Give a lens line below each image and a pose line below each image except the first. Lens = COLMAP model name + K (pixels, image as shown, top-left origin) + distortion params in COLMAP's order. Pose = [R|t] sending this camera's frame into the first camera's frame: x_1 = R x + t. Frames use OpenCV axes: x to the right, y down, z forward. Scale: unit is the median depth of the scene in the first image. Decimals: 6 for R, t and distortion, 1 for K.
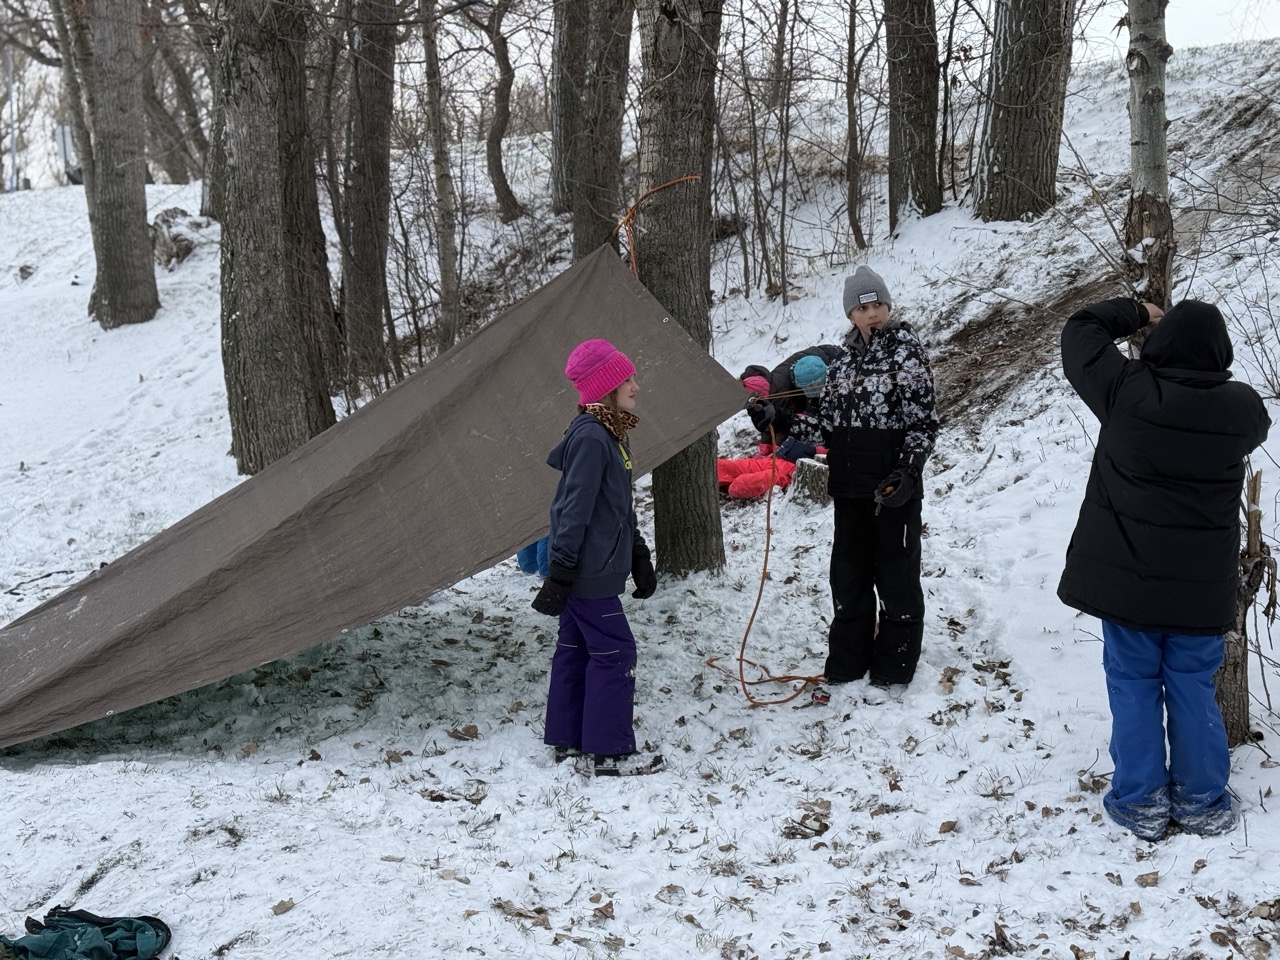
lens RADIAL K [[1759.4, 0, 640.0], [0, 1759.4, 480.0], [0, 0, 1]] dist [0.140550, -0.028089]
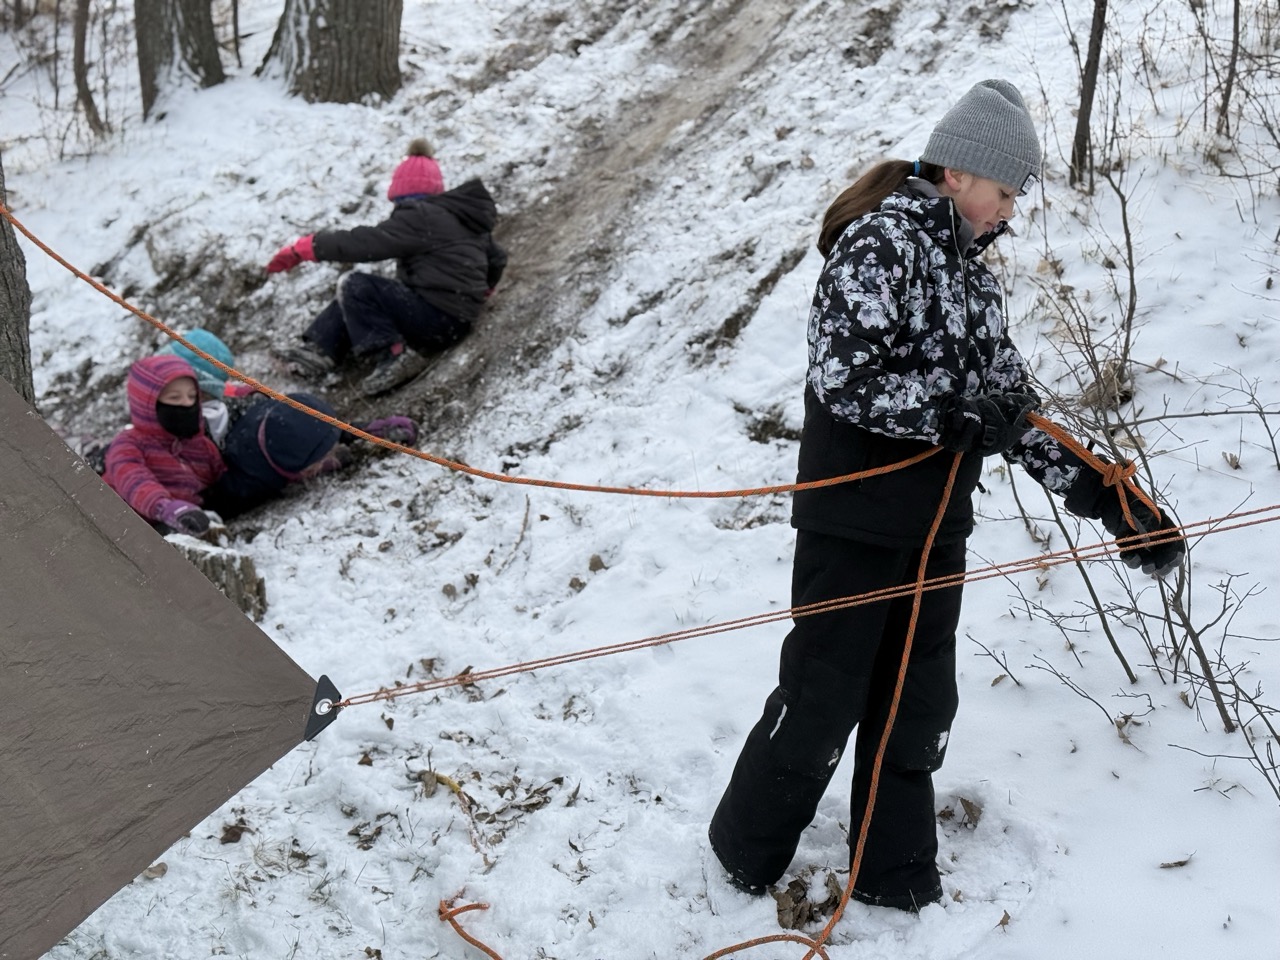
lens RADIAL K [[1759.4, 0, 640.0], [0, 1759.4, 480.0], [0, 0, 1]] dist [0.140550, -0.028089]
pose [[0.859399, -0.047048, 0.509136, -0.038459], [0.023859, 0.998363, 0.051983, -0.039037], [-0.510748, -0.032527, 0.859115, 0.374964]]
